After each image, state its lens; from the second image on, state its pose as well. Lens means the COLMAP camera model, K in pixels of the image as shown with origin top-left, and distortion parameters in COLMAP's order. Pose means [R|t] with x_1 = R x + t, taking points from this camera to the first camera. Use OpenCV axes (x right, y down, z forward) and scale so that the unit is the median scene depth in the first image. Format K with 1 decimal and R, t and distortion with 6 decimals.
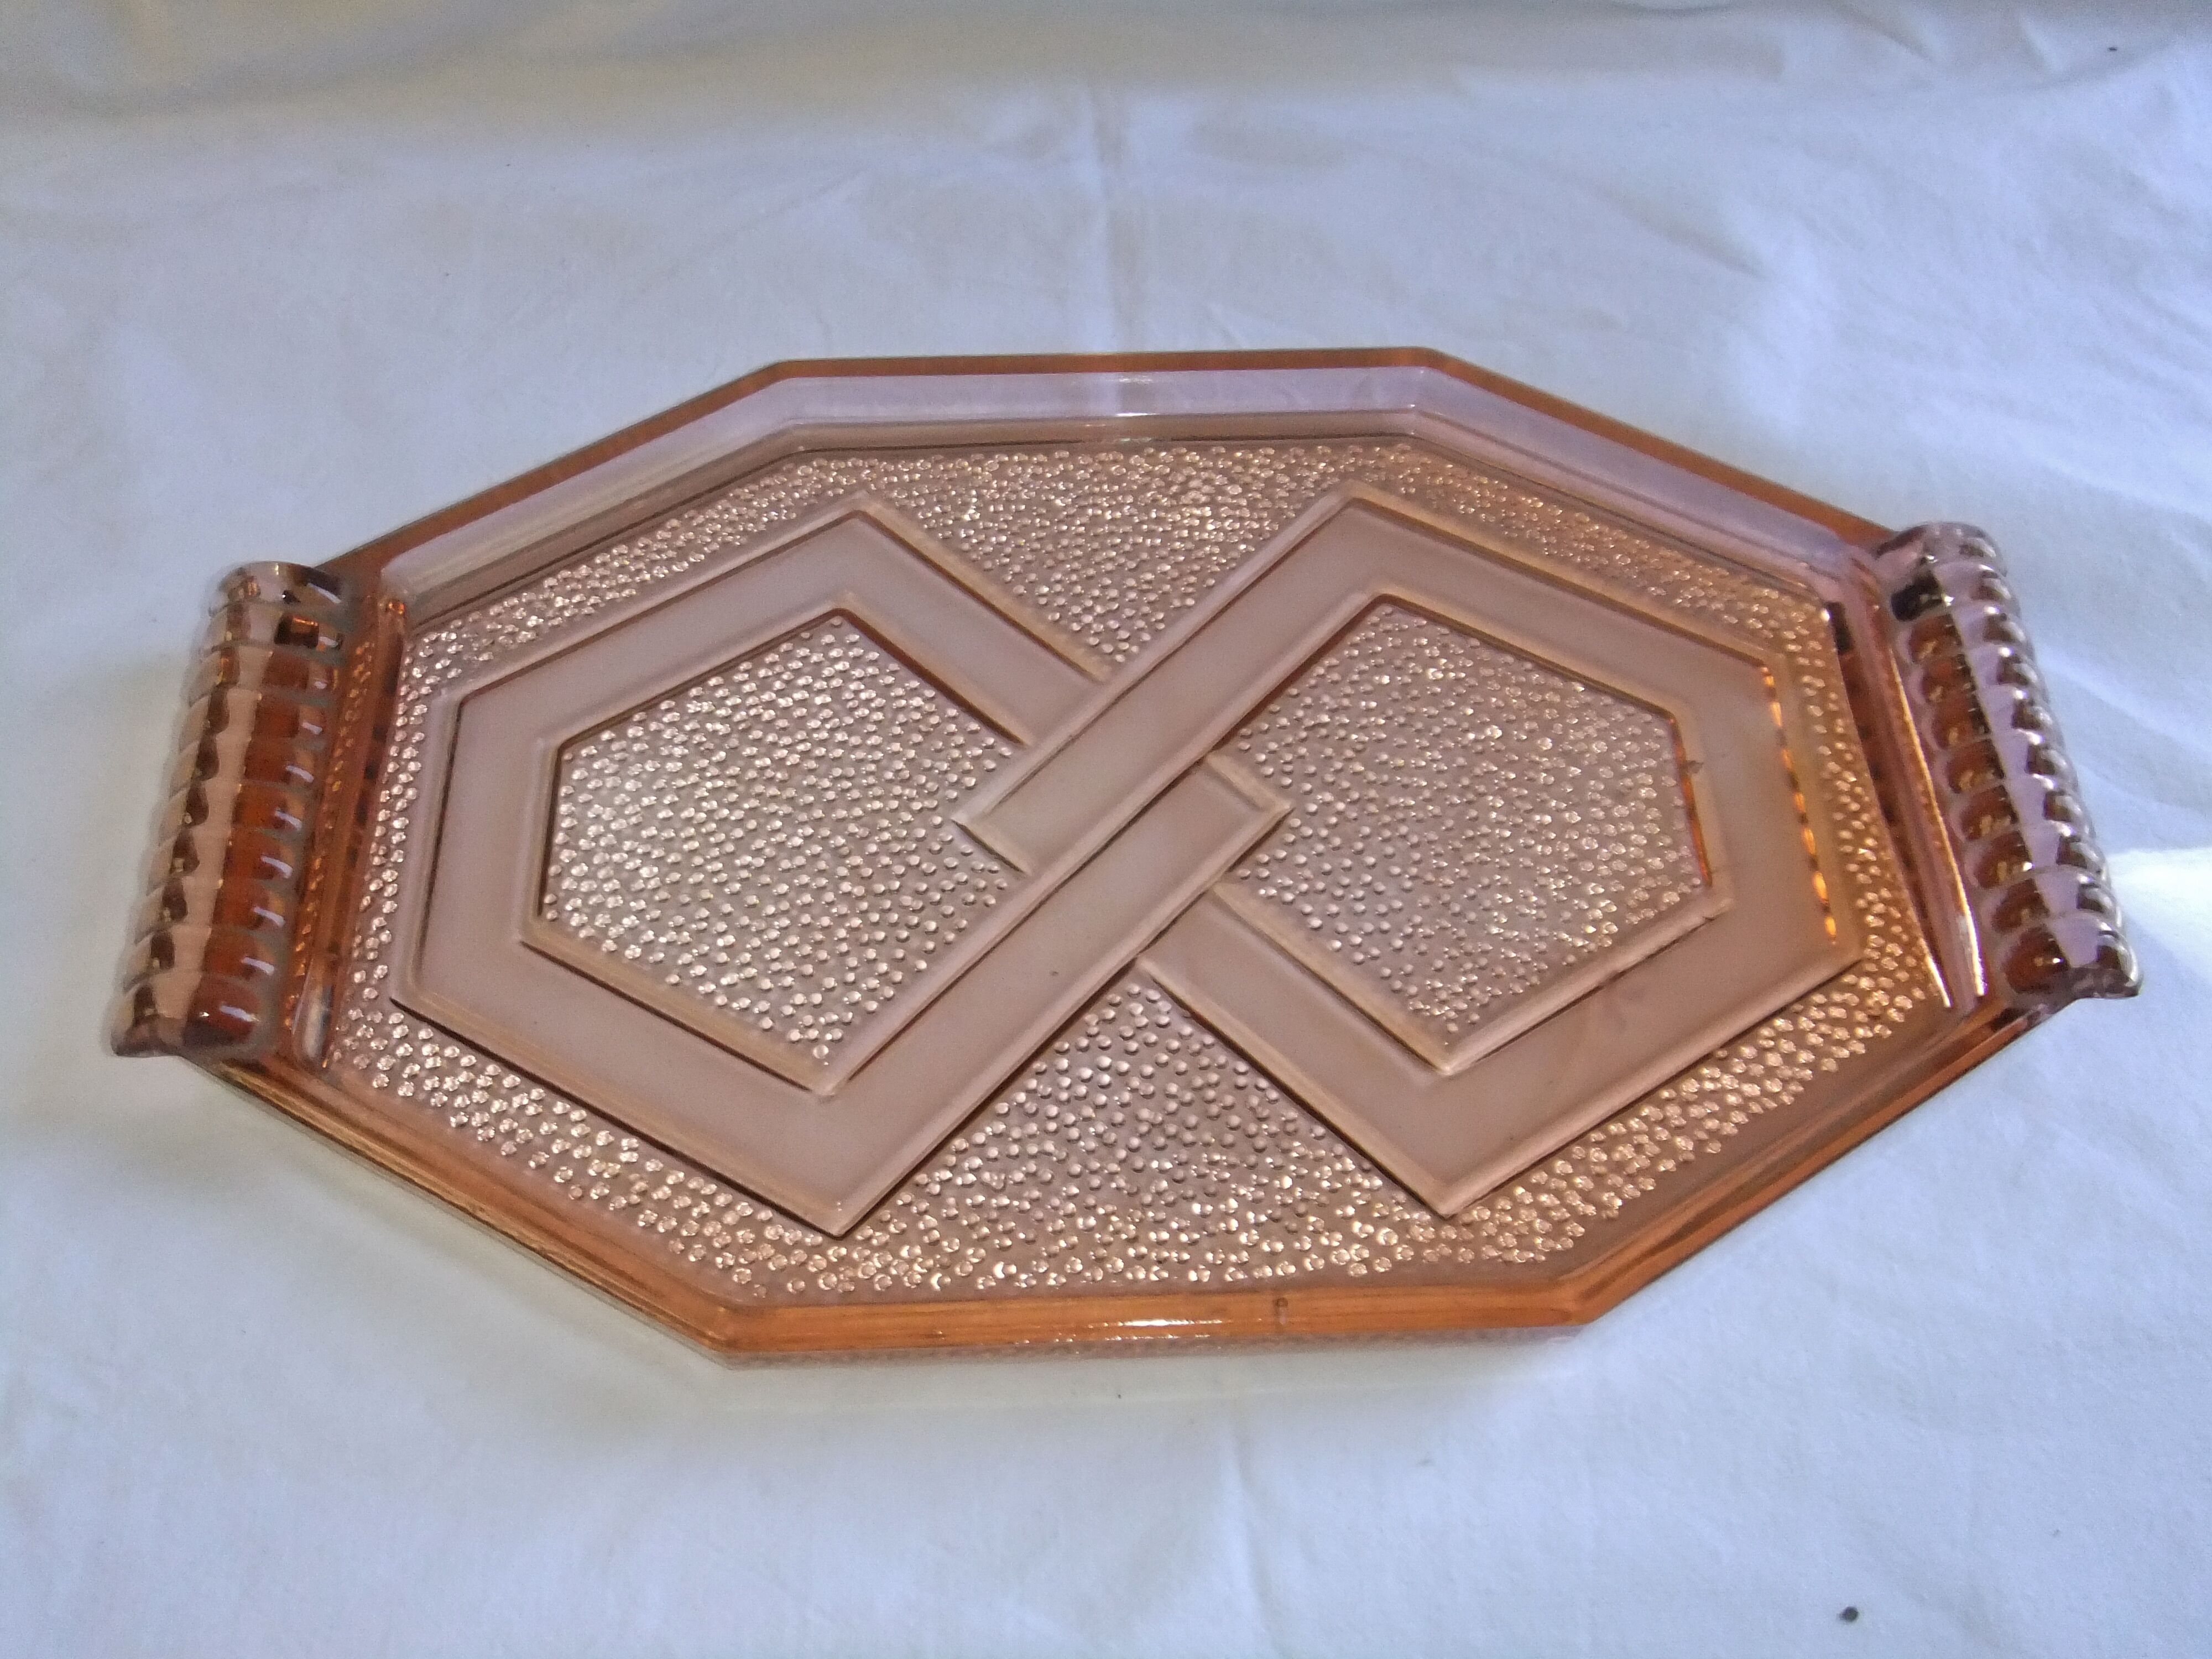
lens RADIAL K [[2247.8, 0, 1106.0], [0, 2247.8, 829.5], [0, 0, 1]] dist [-0.055332, -0.013224]
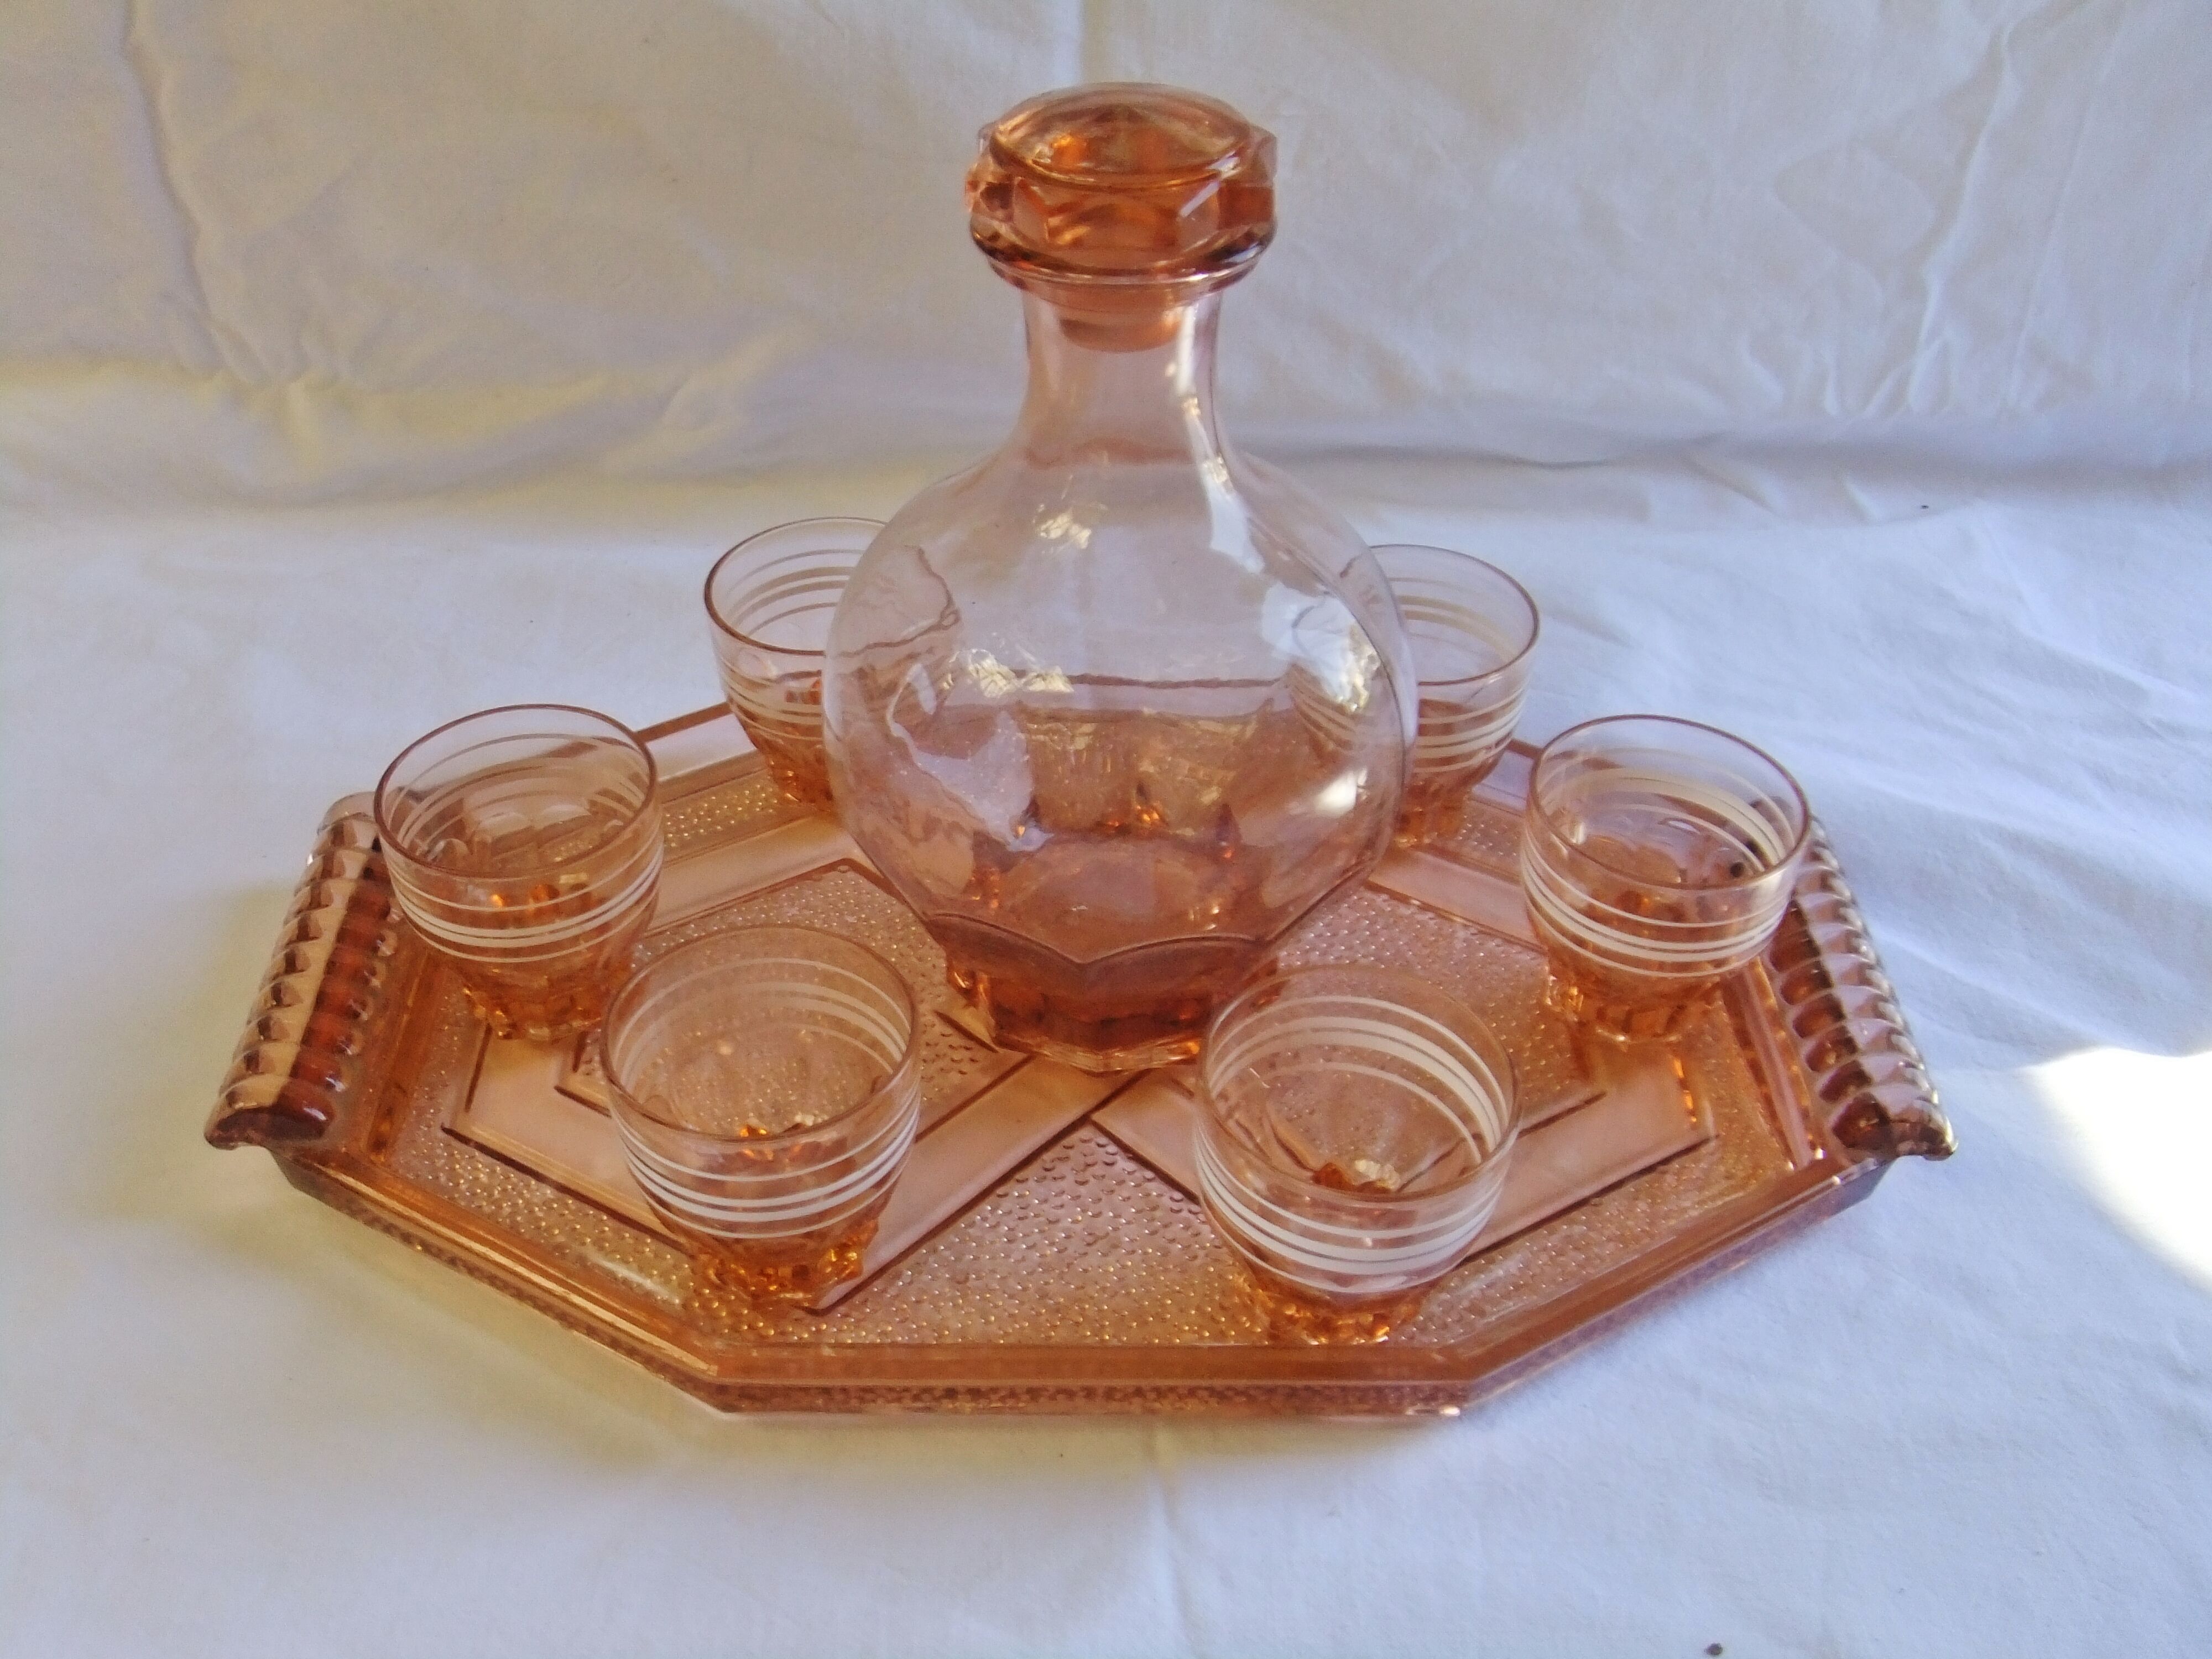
lens RADIAL K [[2247.8, 0, 1106.0], [0, 2247.8, 829.5], [0, 0, 1]] dist [-0.055332, -0.013224]
pose [[0.999627, 0.027161, 0.002714, 0.015371], [-0.025180, 0.955962, -0.292409, 0.251707], [-0.010536, 0.292232, 0.956289, -0.148359]]
